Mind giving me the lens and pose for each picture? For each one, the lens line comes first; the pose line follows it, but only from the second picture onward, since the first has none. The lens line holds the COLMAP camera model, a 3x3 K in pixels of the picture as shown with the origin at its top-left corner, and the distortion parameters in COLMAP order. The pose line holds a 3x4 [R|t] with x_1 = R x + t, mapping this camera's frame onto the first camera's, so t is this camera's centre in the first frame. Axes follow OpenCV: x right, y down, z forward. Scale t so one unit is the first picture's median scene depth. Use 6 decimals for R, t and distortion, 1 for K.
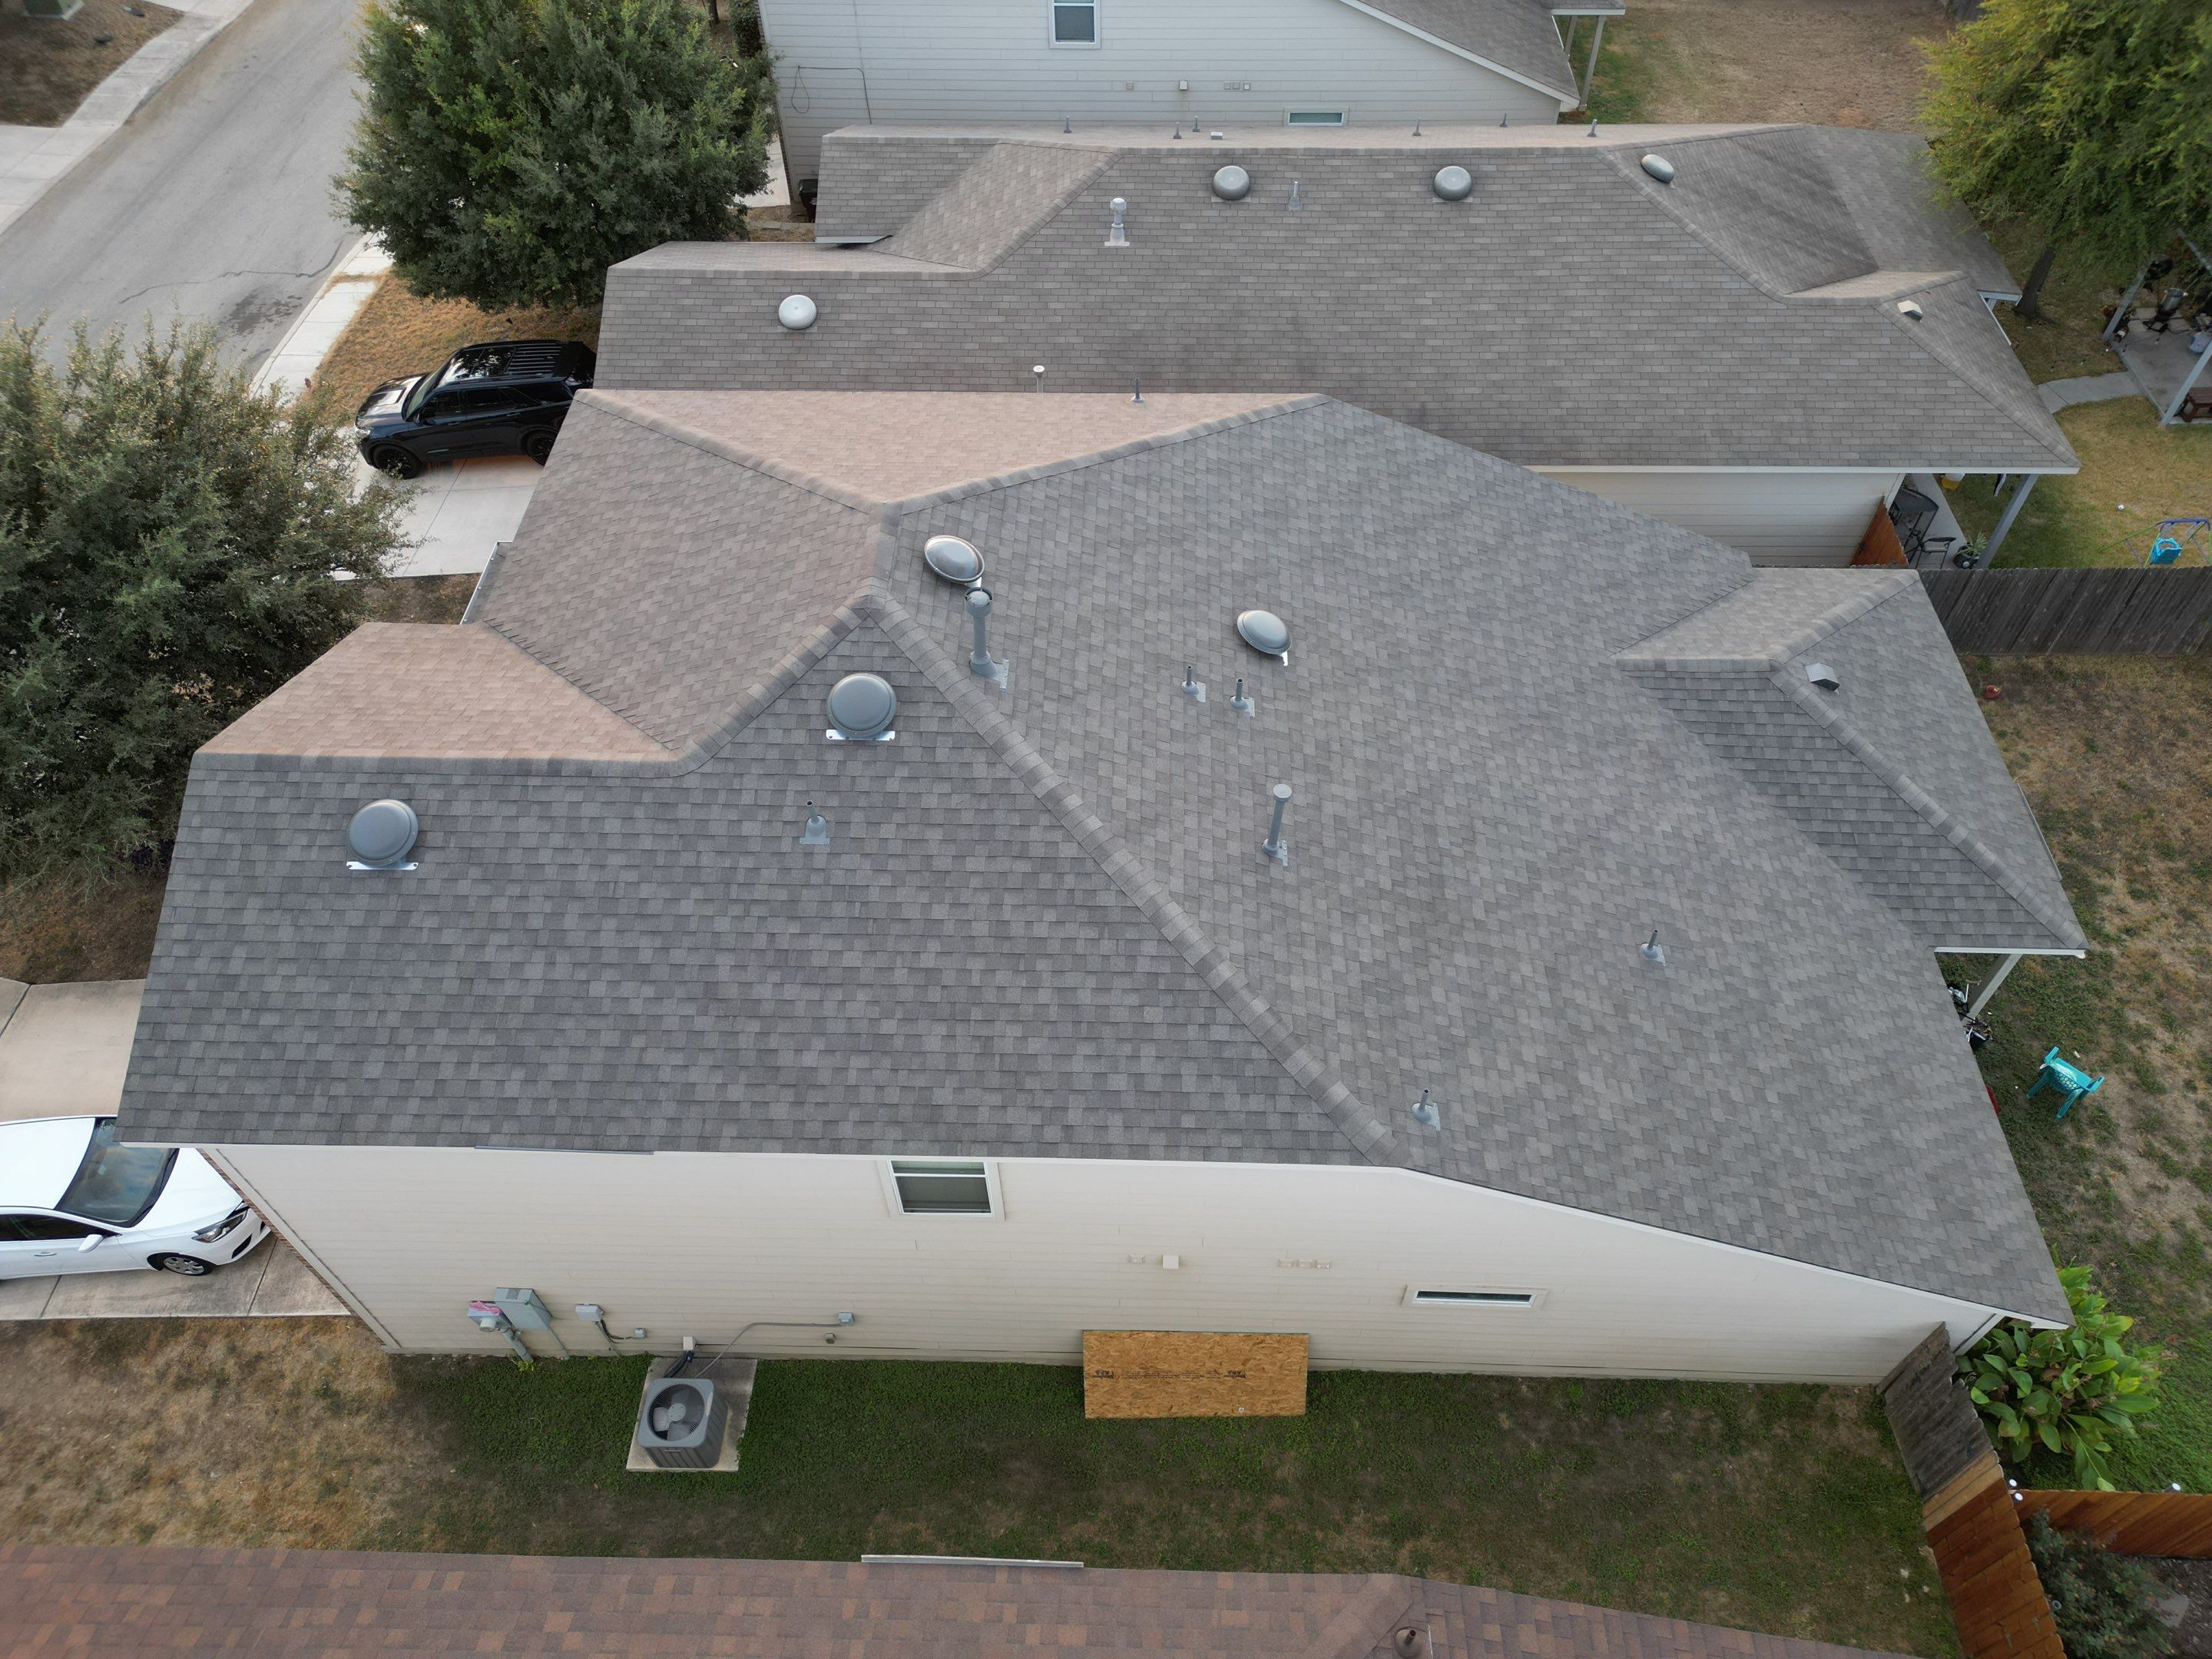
lens RADIAL K [[1552.6, 0, 1106.0], [0, 1552.6, 829.5], [0, 0, 1]] dist [0.091038, -0.093821]
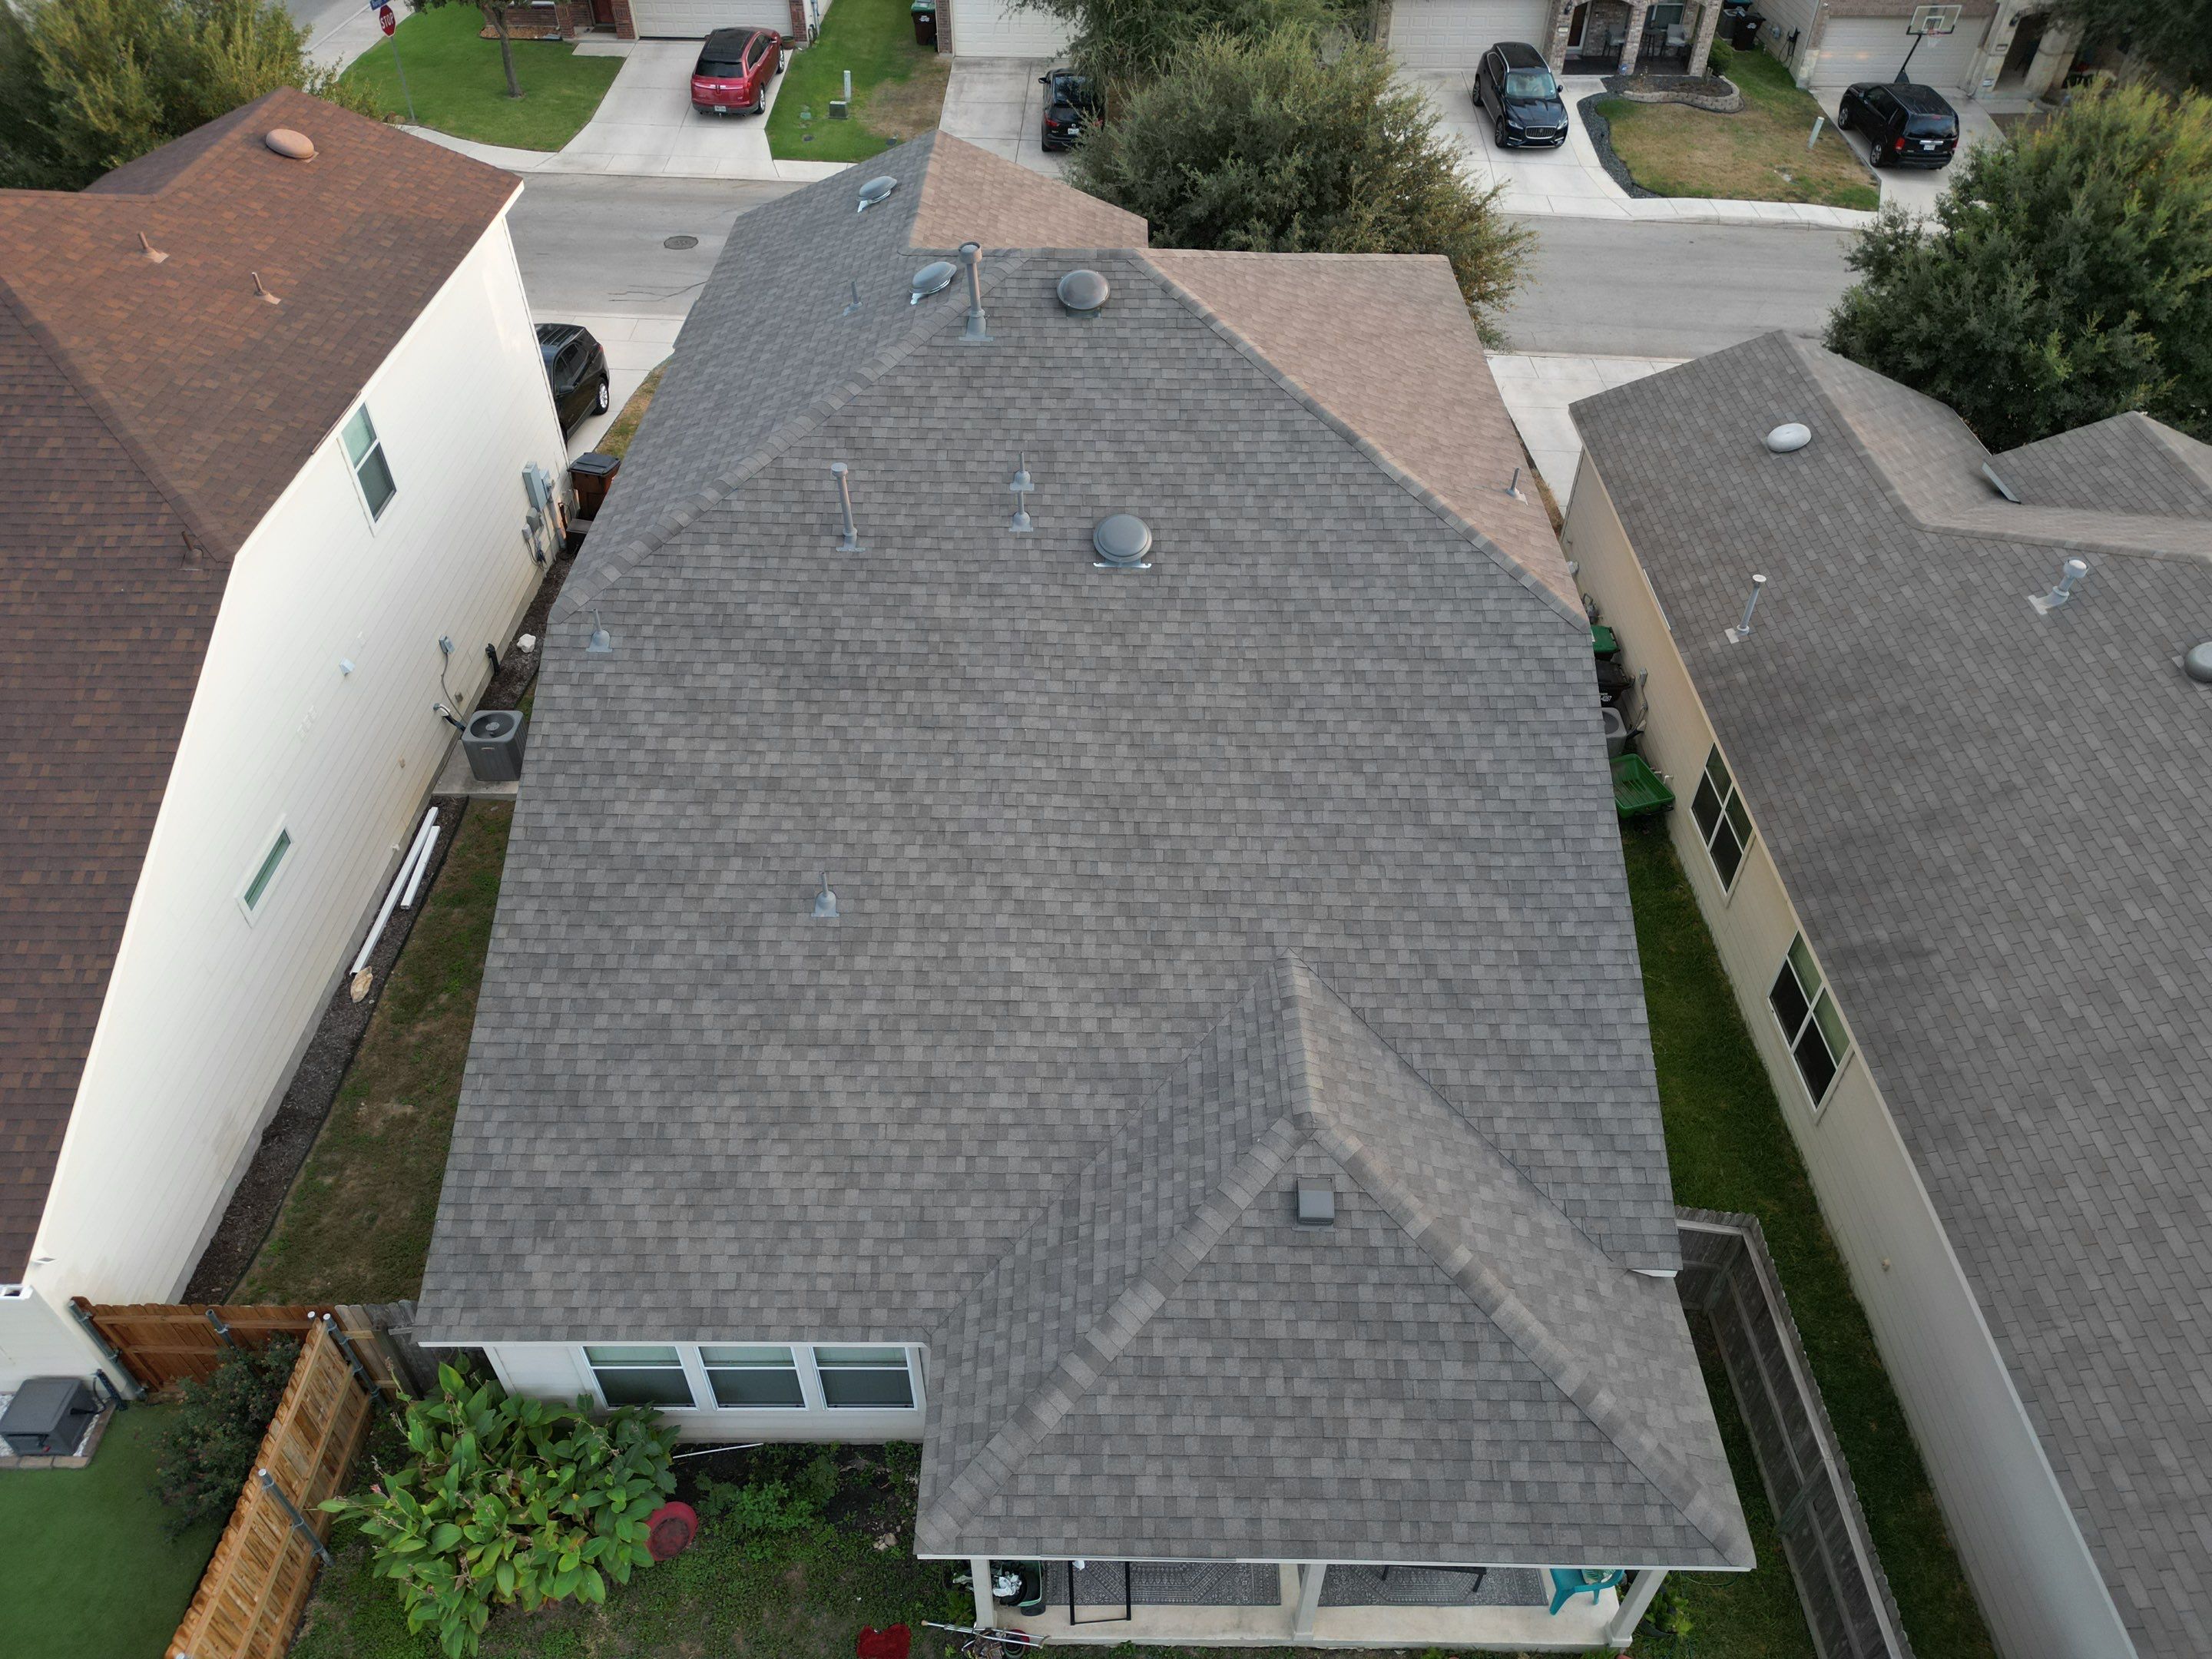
lens RADIAL K [[1552.6, 0, 1106.0], [0, 1552.6, 829.5], [0, 0, 1]] dist [0.091038, -0.093821]
pose [[0.021134, 0.679019, -0.733816, 0.995967], [-0.771166, 0.478196, 0.420277, -0.463190], [0.636284, 0.557012, 0.533742, 0.567647]]
